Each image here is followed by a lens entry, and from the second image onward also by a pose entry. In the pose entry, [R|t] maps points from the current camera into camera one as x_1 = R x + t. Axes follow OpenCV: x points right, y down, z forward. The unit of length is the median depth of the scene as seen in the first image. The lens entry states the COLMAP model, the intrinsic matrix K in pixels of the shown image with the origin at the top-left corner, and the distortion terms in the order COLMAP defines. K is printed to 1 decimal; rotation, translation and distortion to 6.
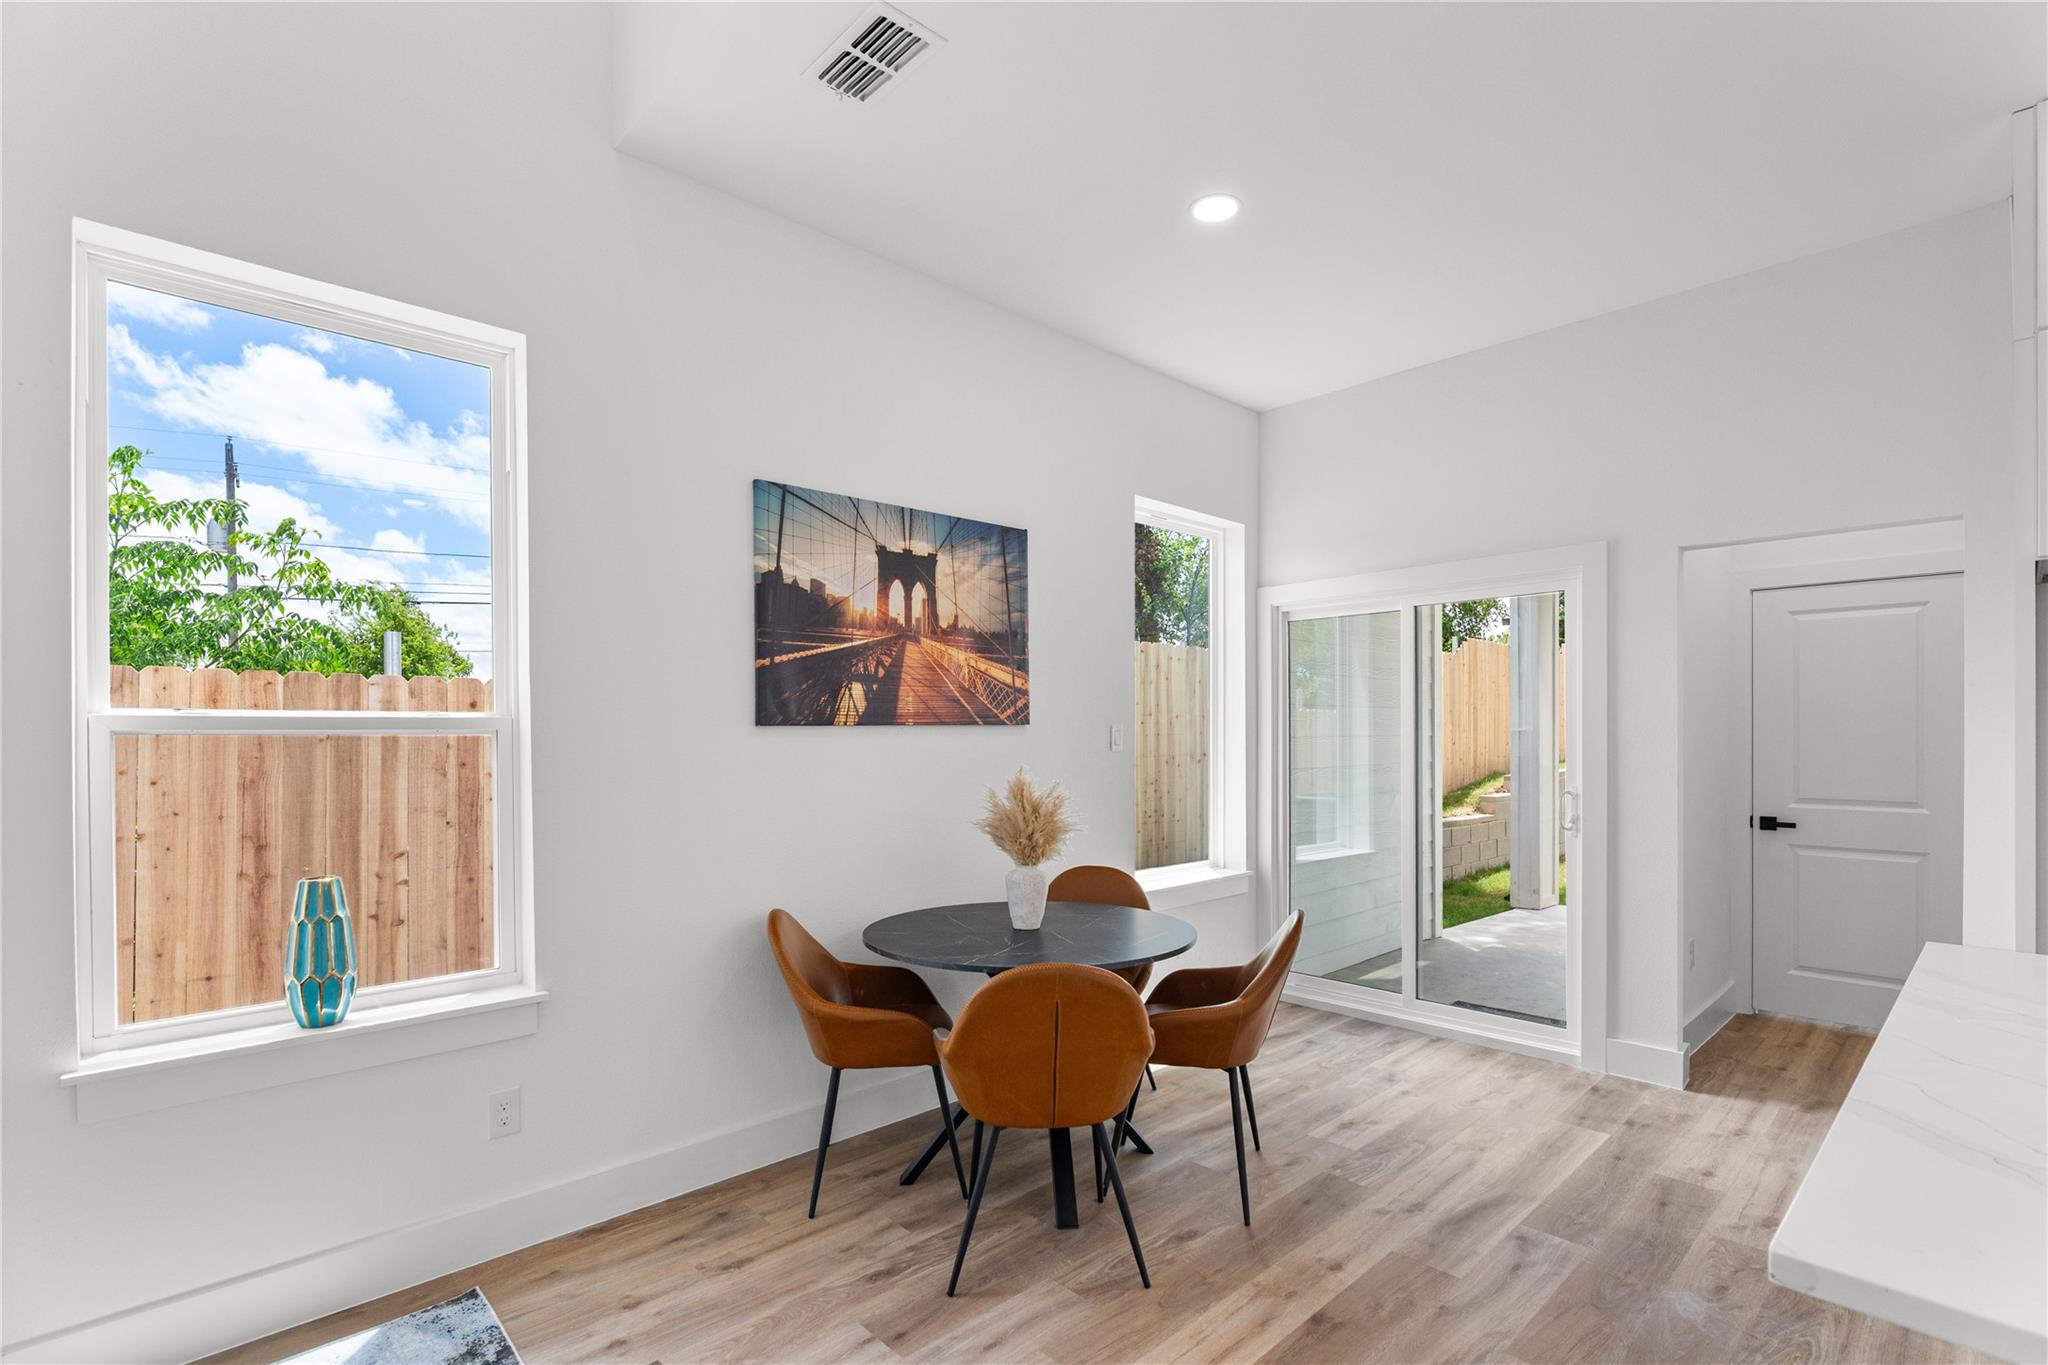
lens RADIAL K [[957.9, 0, 1030.0], [0, 957.9, 742.8], [0, 0, 1]] dist [-0.000590, -0.000062]
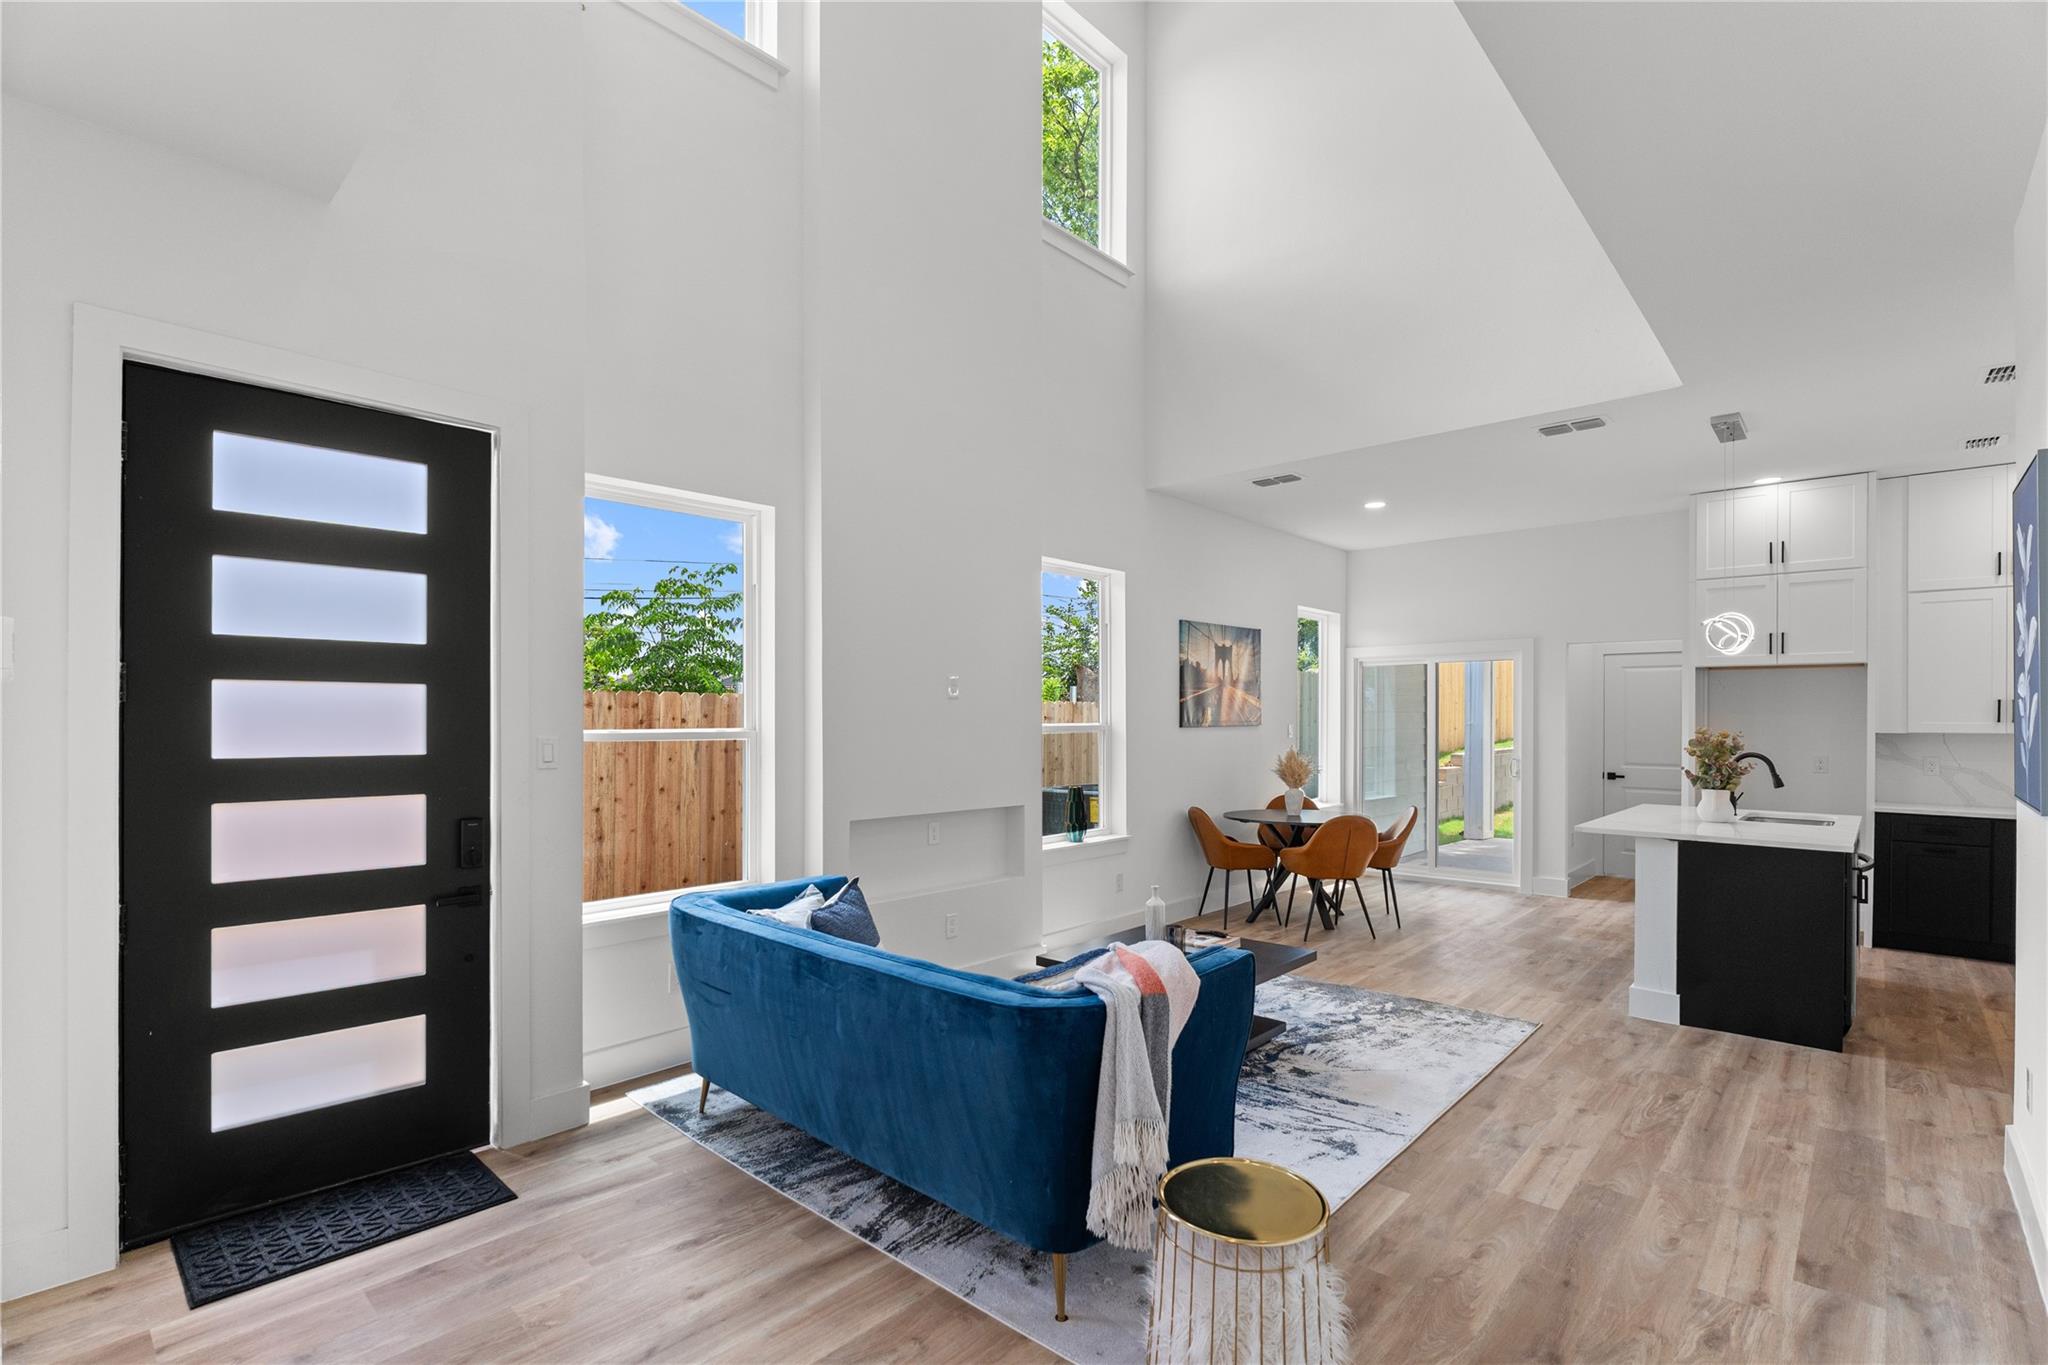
lens RADIAL K [[942.4, 0, 1037.3], [0, 942.4, 723.5], [0, 0, 1]] dist [-0.000845, 0.000042]
pose [[0.997139, 0.004267, 0.075468, -0.703854], [-0.004228, 0.999991, -0.000679, -0.021101], [-0.075471, 0.000358, 0.997148, -1.076930]]
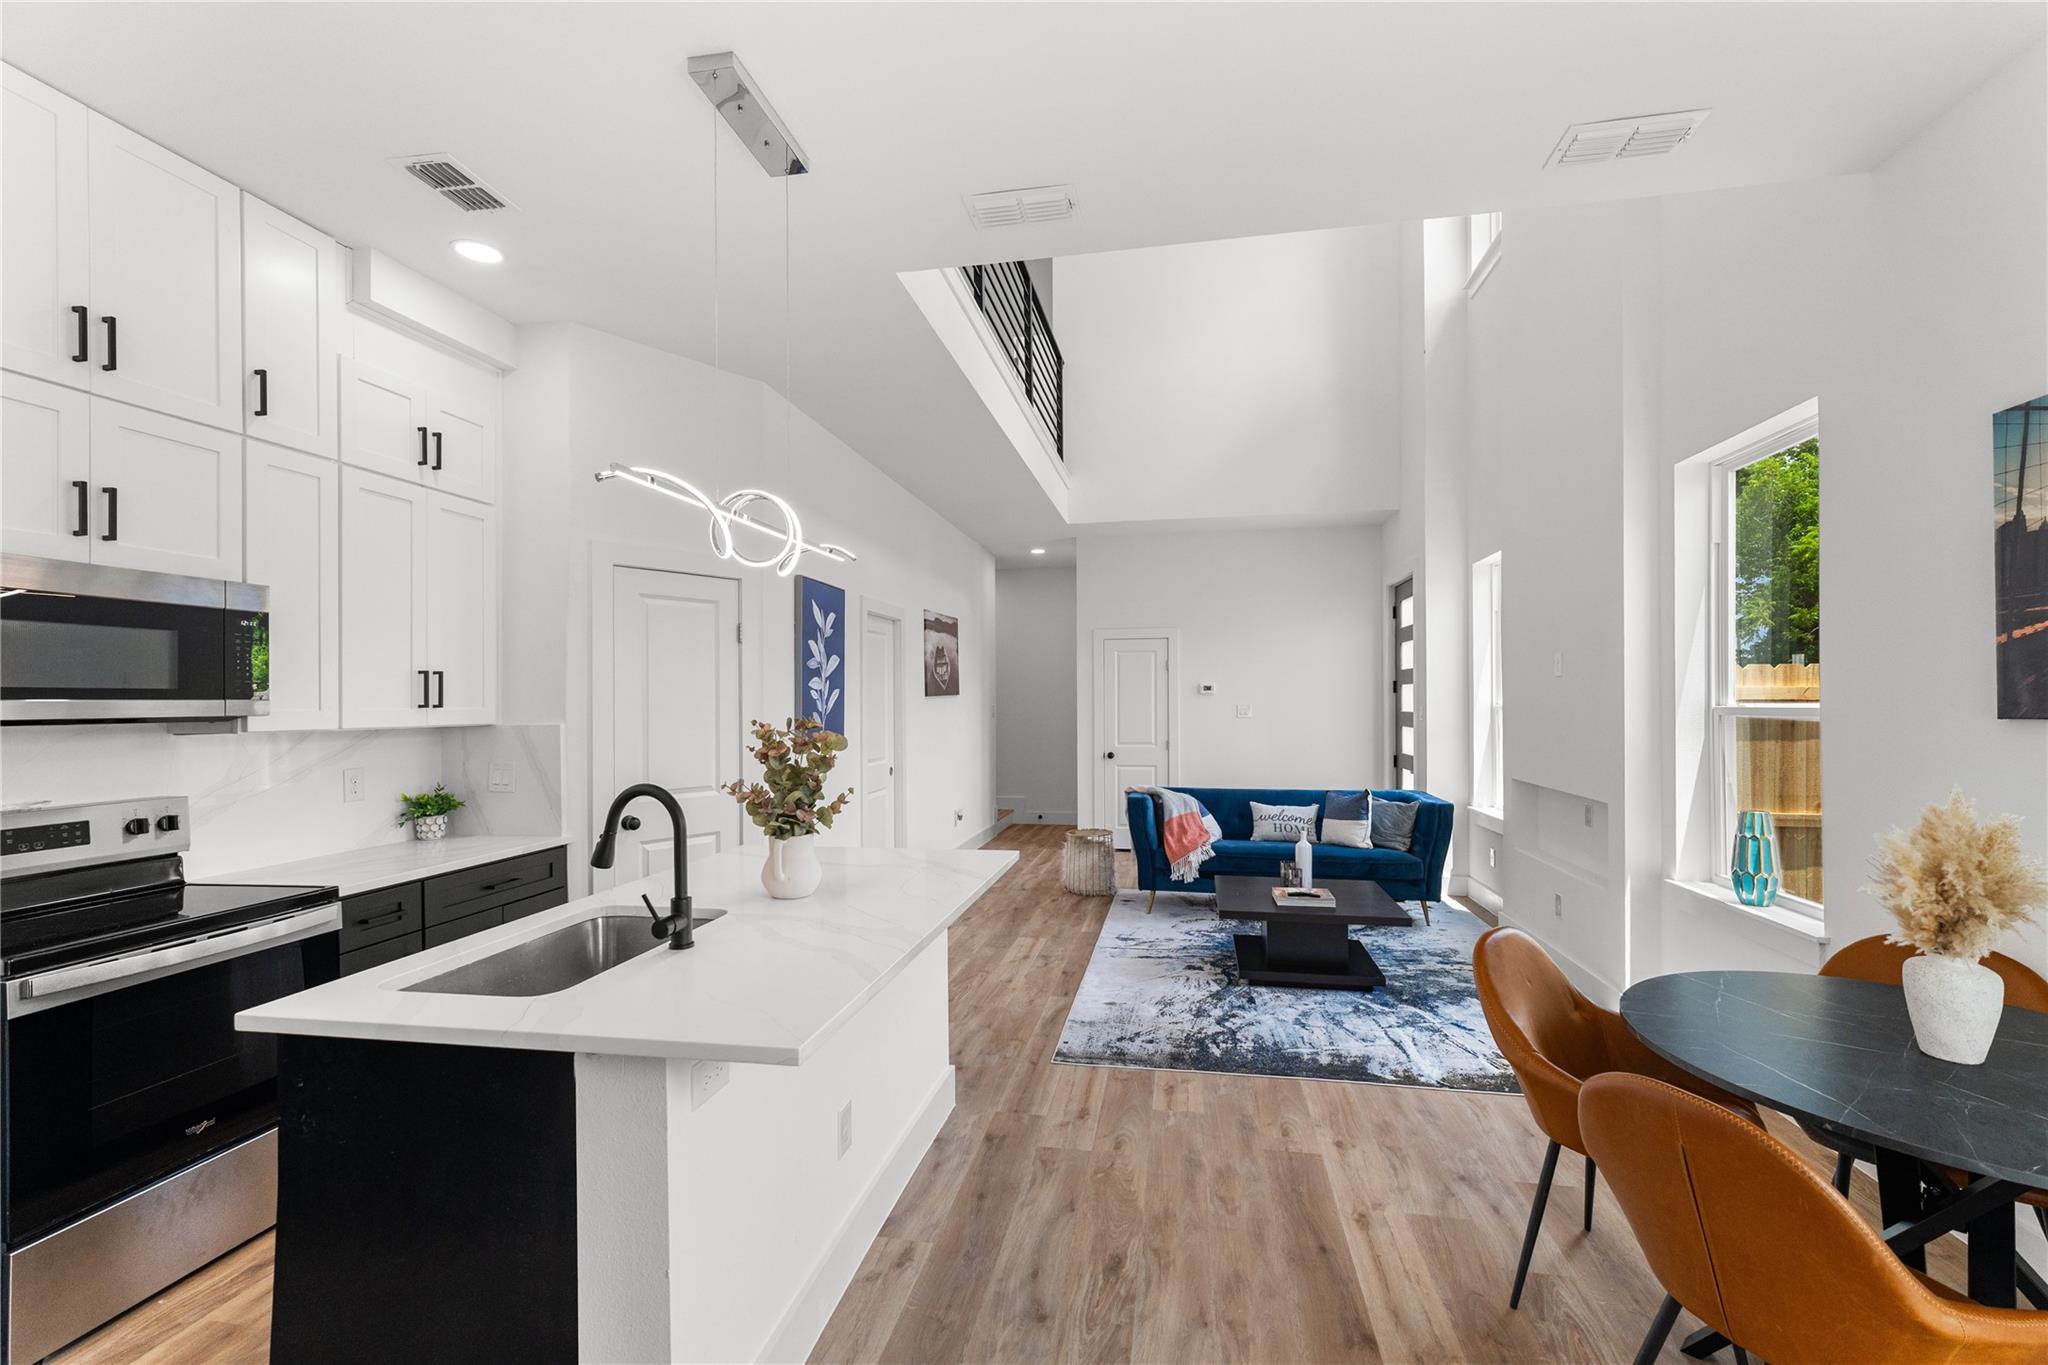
lens RADIAL K [[874.5, 0, 1032.7], [0, 874.5, 693.9], [0, 0, 1]] dist [0.000407, 0.000102]
pose [[-0.806908, 0.004010, -0.590664, 0.711611], [0.004771, 0.999989, 0.000271, -0.037592], [0.590658, -0.002600, -0.806918, 0.982203]]
